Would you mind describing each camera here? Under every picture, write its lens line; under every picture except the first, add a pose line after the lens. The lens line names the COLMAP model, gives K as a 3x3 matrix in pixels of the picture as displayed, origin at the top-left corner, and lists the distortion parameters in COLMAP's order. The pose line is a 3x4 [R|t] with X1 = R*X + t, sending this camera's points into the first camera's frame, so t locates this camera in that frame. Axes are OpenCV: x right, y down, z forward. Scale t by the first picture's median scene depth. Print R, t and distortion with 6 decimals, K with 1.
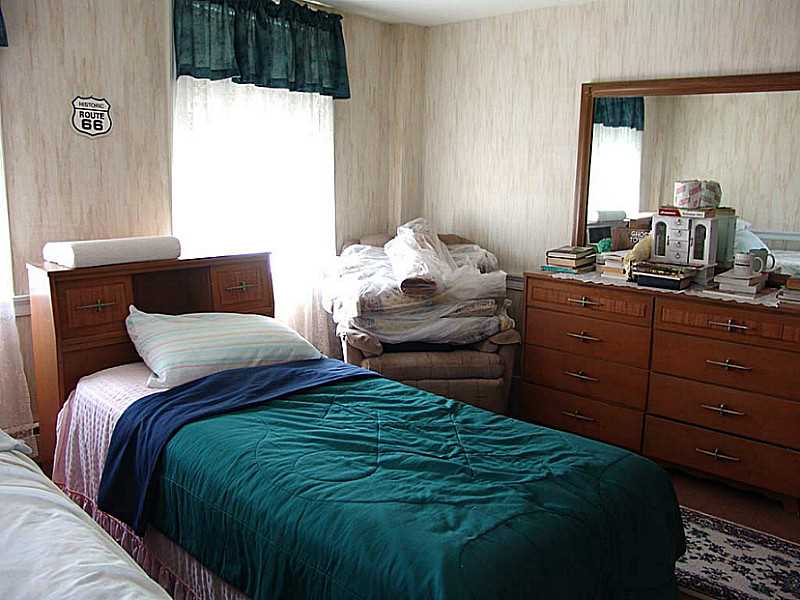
lens RADIAL K [[669.7, 0, 400.0], [0, 669.7, 300.0], [0, 0, 1]] dist [-0.104646, 0.009135]
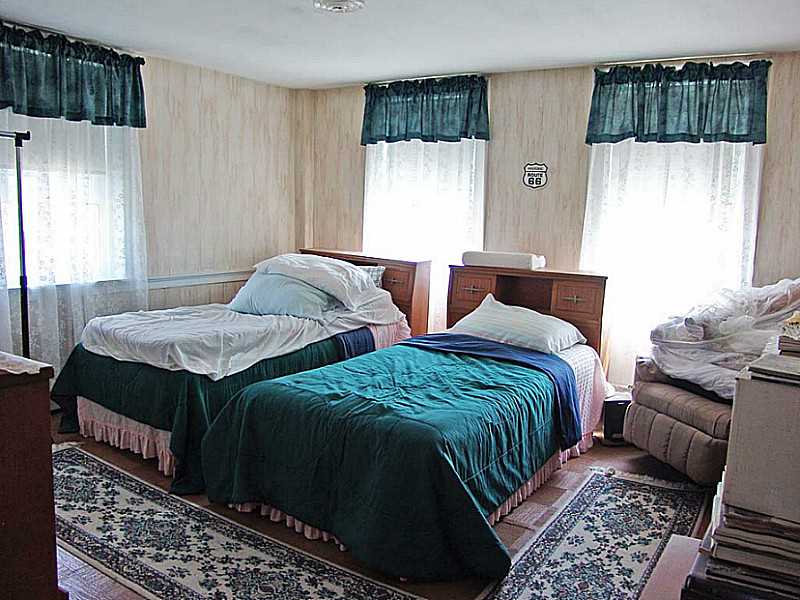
lens RADIAL K [[669.7, 0, 400.0], [0, 669.7, 300.0], [0, 0, 1]] dist [-0.104646, 0.009135]
pose [[0.162593, 0.110713, -0.980462, 1.034677], [-0.196034, 0.977500, 0.077870, -0.054610], [0.967023, 0.179542, 0.180638, 0.452854]]
